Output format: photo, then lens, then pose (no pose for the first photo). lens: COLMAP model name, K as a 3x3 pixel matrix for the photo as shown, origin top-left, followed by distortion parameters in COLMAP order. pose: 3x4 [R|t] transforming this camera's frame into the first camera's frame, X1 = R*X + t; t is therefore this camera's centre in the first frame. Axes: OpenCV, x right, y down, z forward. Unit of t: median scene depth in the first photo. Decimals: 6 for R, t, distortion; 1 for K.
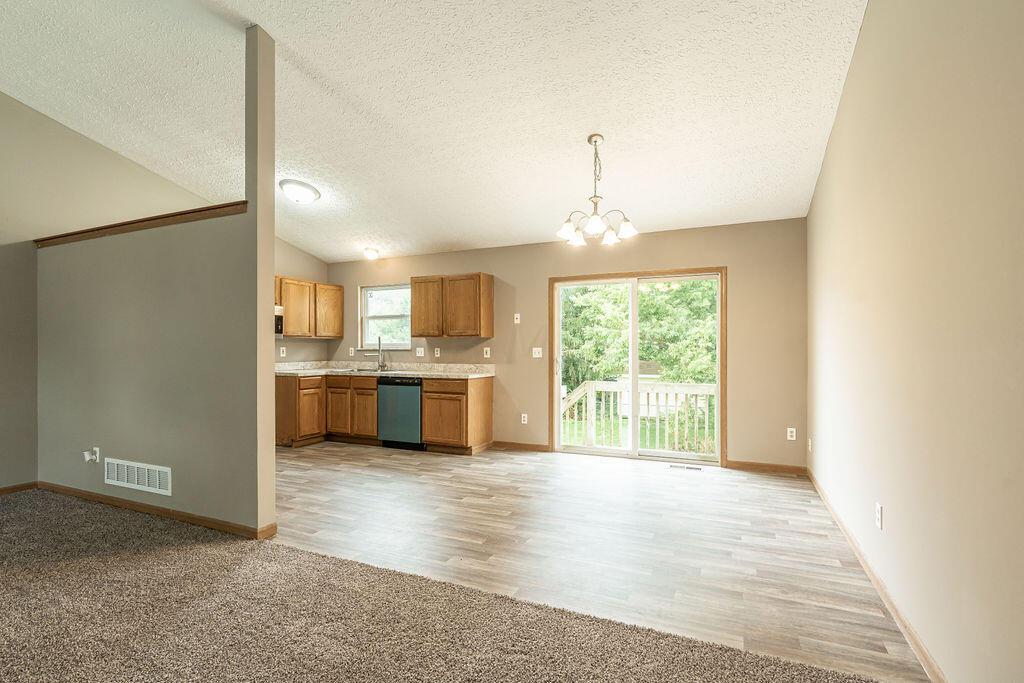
lens RADIAL K [[473.2, 0, 515.7], [0, 473.2, 349.1], [0, 0, 1]] dist [0.001339, 0.000139]
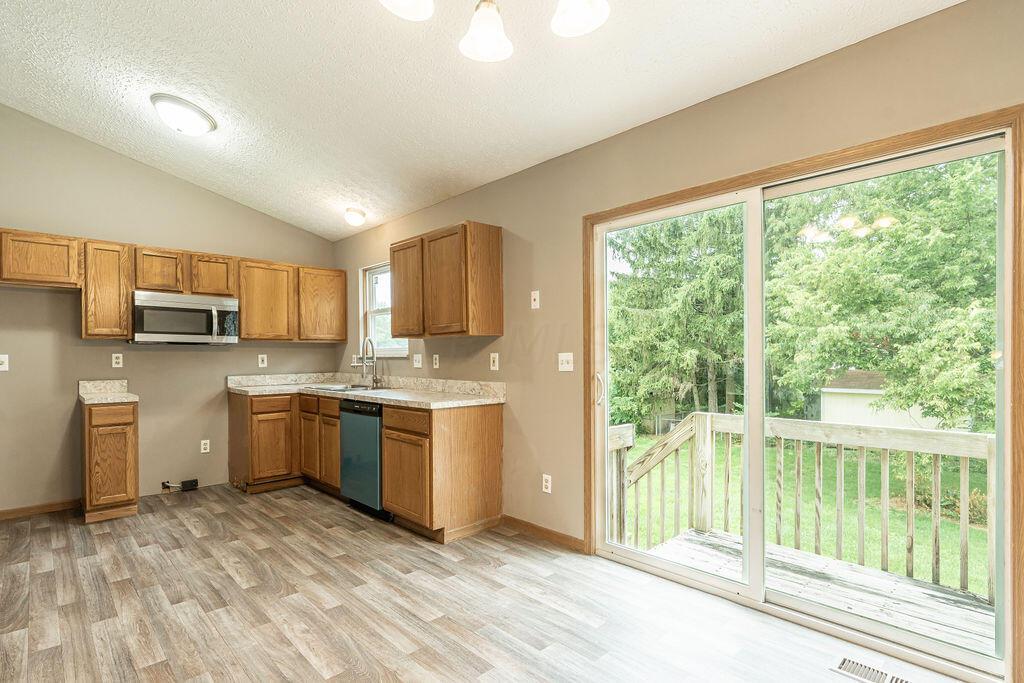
lens RADIAL K [[500.9, 0, 514.9], [0, 500.9, 361.6], [0, 0, 1]] dist [-0.000151, 0.000375]
pose [[0.937725, -0.001498, -0.347374, 0.167149], [0.005675, 0.999923, 0.011006, 0.000493], [0.347331, -0.012292, 0.937662, 0.407912]]
